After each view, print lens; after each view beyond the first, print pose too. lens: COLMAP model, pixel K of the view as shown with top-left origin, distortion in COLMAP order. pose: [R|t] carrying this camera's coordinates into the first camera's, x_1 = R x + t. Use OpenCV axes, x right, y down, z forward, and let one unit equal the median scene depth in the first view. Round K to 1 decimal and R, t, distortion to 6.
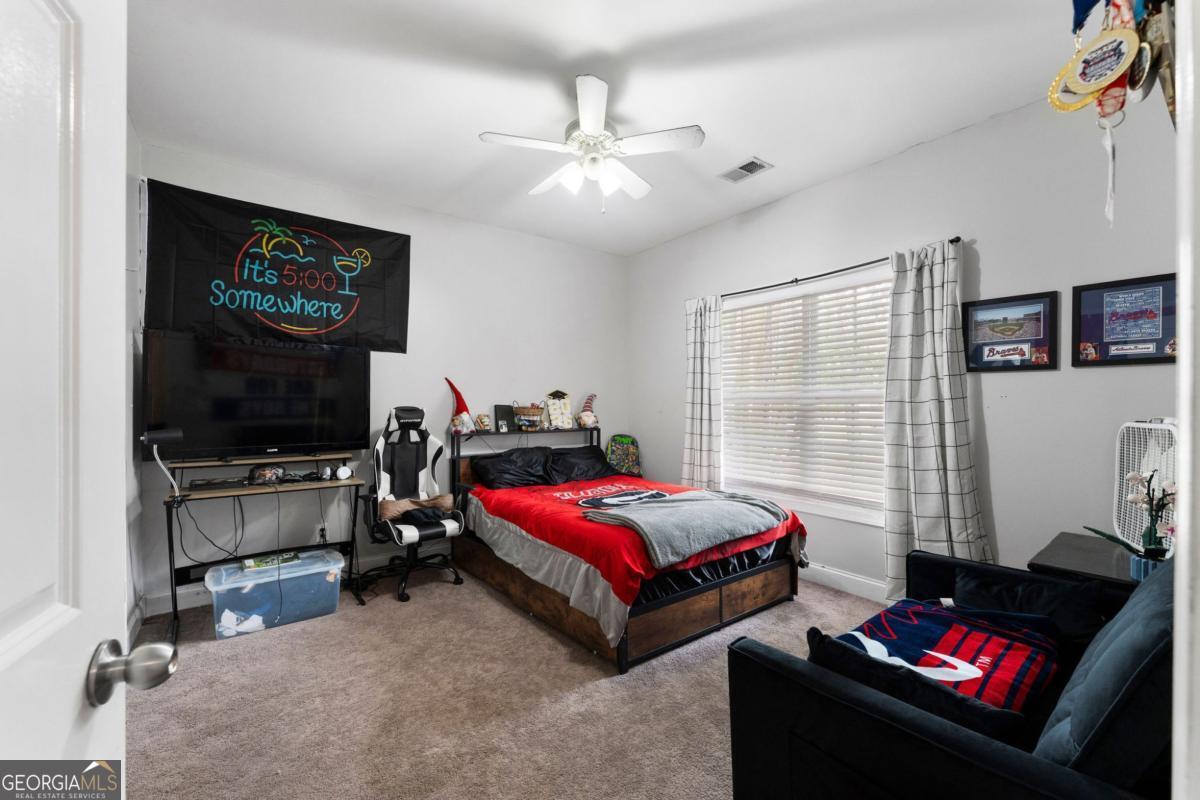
lens RADIAL K [[485.8, 0, 594.2], [0, 485.8, 402.3], [0, 0, 1]] dist [0.003095, 0.000241]
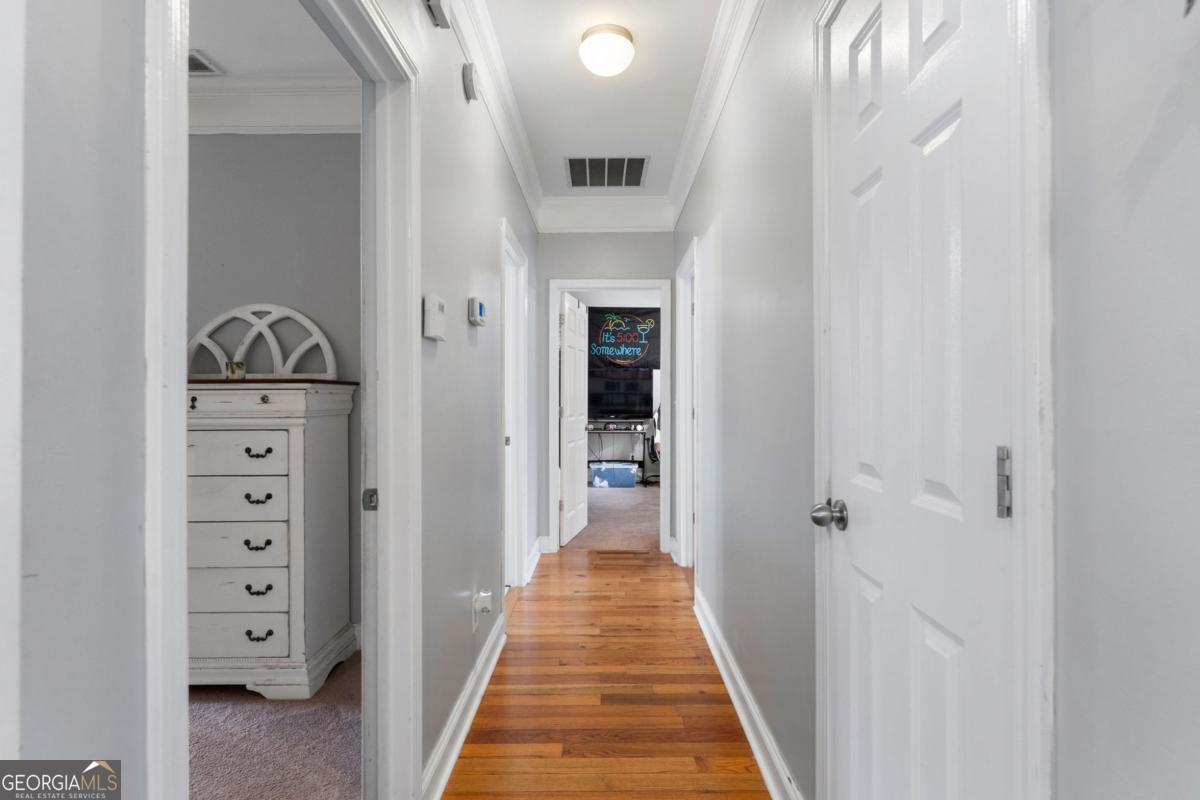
lens RADIAL K [[584.0, 0, 596.8], [0, 584.0, 396.6], [0, 0, 1]] dist [-0.002437, 0.000066]
pose [[0.798486, 0.000769, -0.602013, 0.873741], [-0.002009, 0.999997, -0.001388, 0.009296], [0.602010, 0.002318, 0.798485, -1.158177]]
